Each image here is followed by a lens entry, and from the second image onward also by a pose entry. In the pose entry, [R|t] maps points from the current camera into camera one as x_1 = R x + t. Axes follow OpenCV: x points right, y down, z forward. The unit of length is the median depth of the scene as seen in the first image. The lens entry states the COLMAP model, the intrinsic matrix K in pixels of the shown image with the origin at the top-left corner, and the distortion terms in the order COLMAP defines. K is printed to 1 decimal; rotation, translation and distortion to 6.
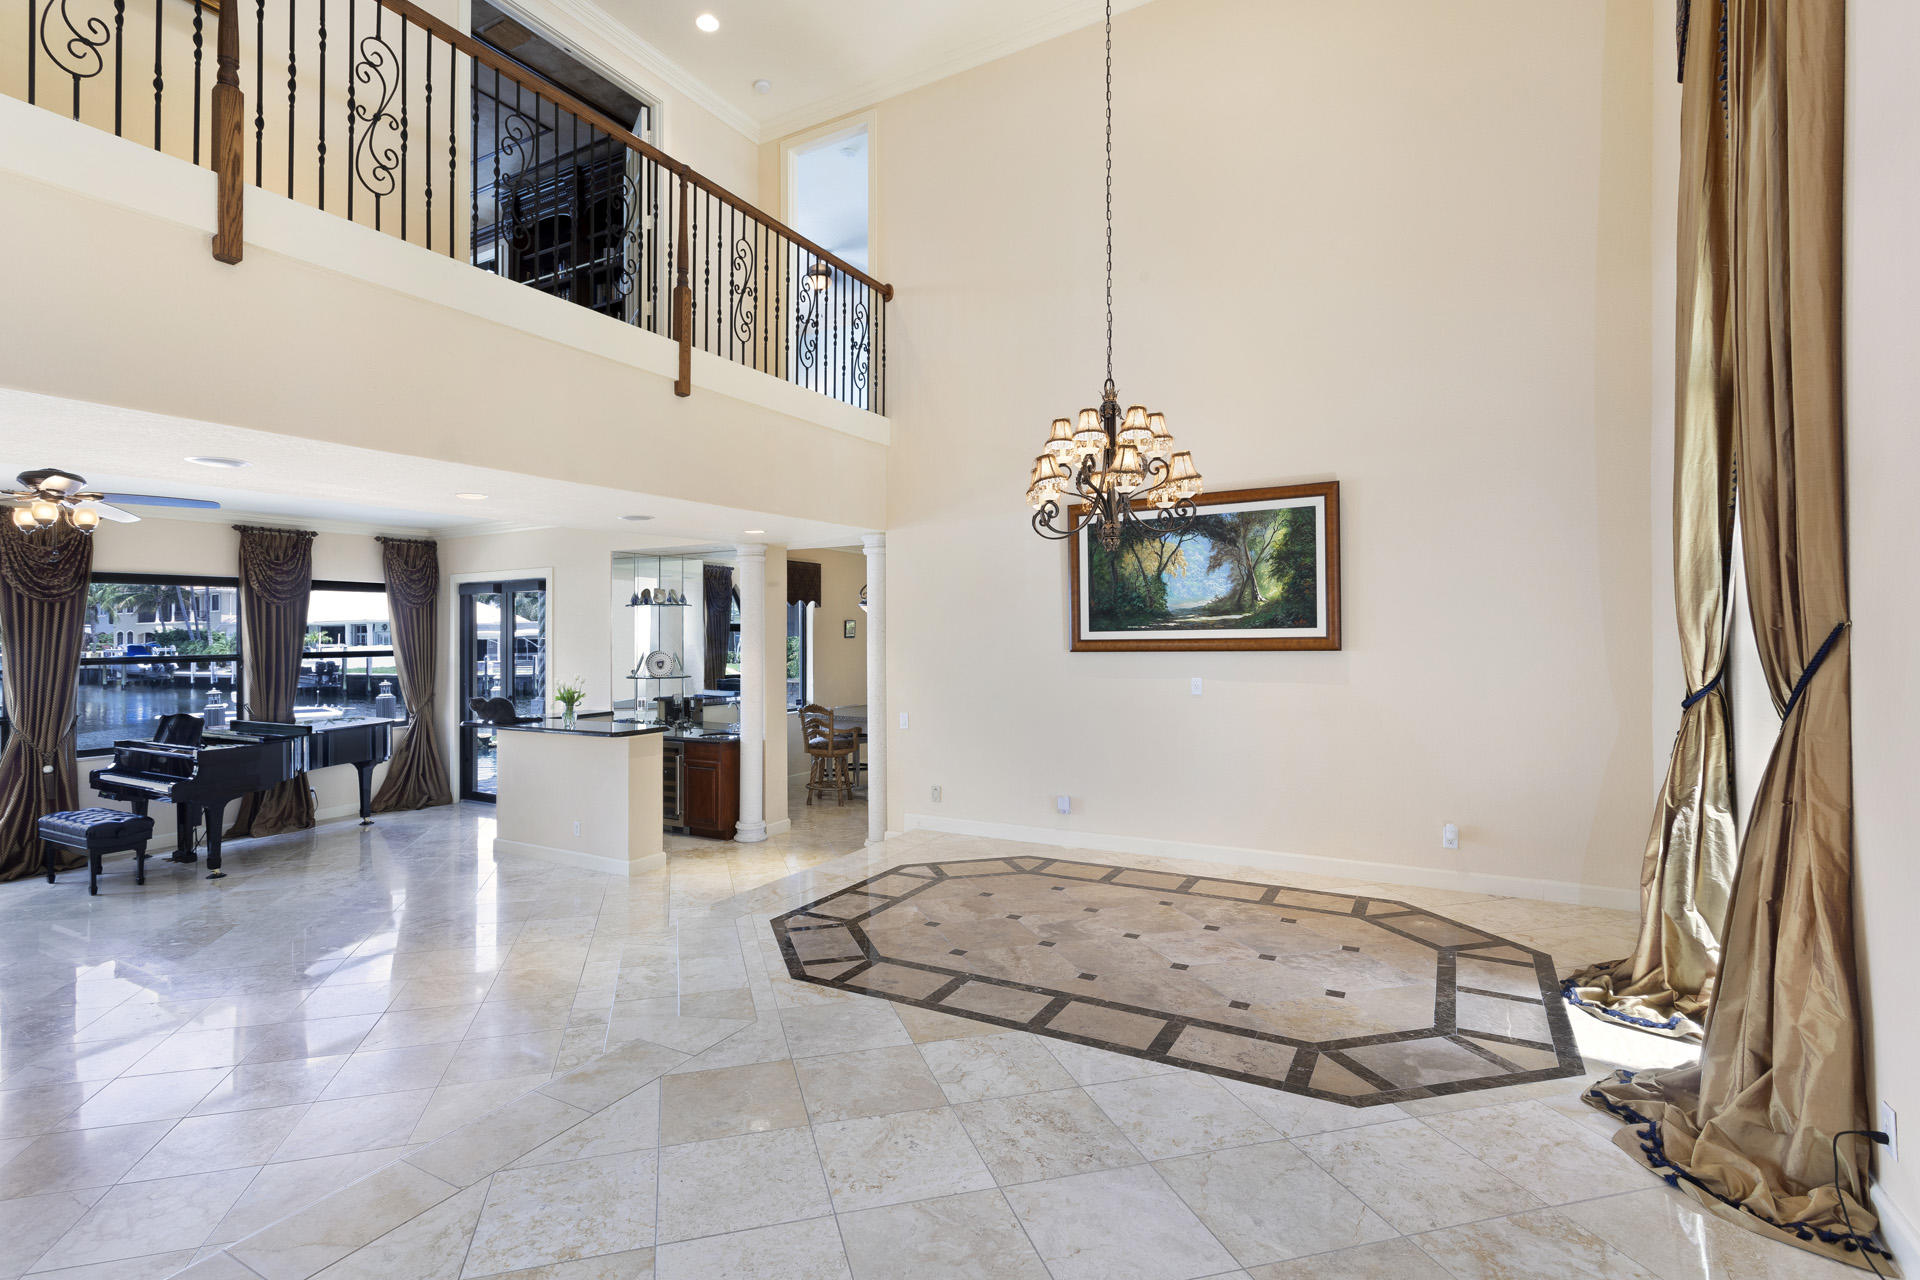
lens RADIAL K [[962.5, 0, 960.0], [0, 962.5, 640.0], [0, 0, 1]] dist [0.003406, 0.001003]
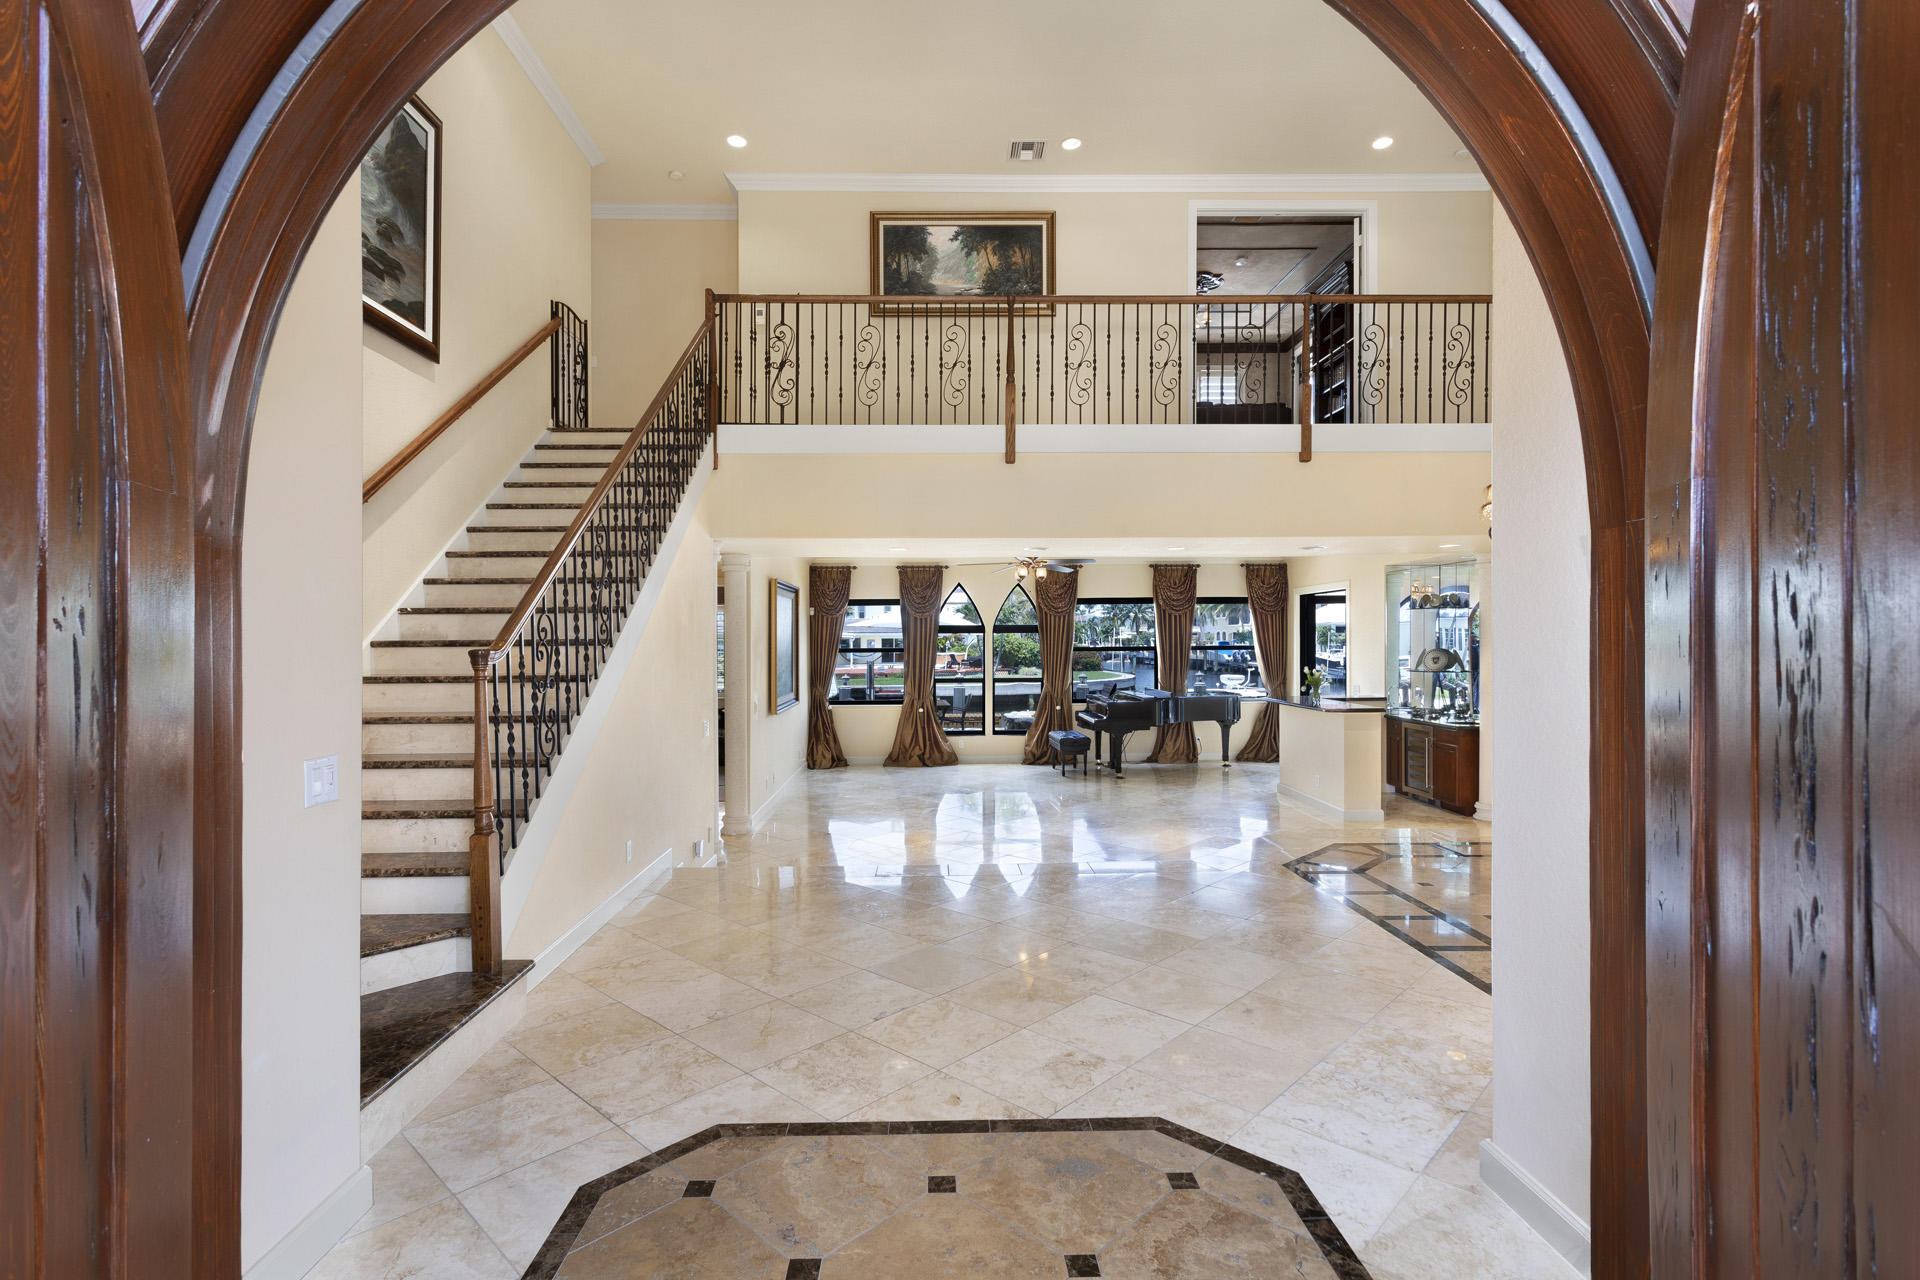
lens RADIAL K [[962.5, 0, 960.0], [0, 962.5, 640.0], [0, 0, 1]] dist [0.003406, 0.001003]
pose [[0.537572, 0.006529, -0.843192, 0.411383], [-0.006569, 0.999972, 0.003555, 0.001730], [0.843192, 0.003628, 0.537600, -0.109646]]
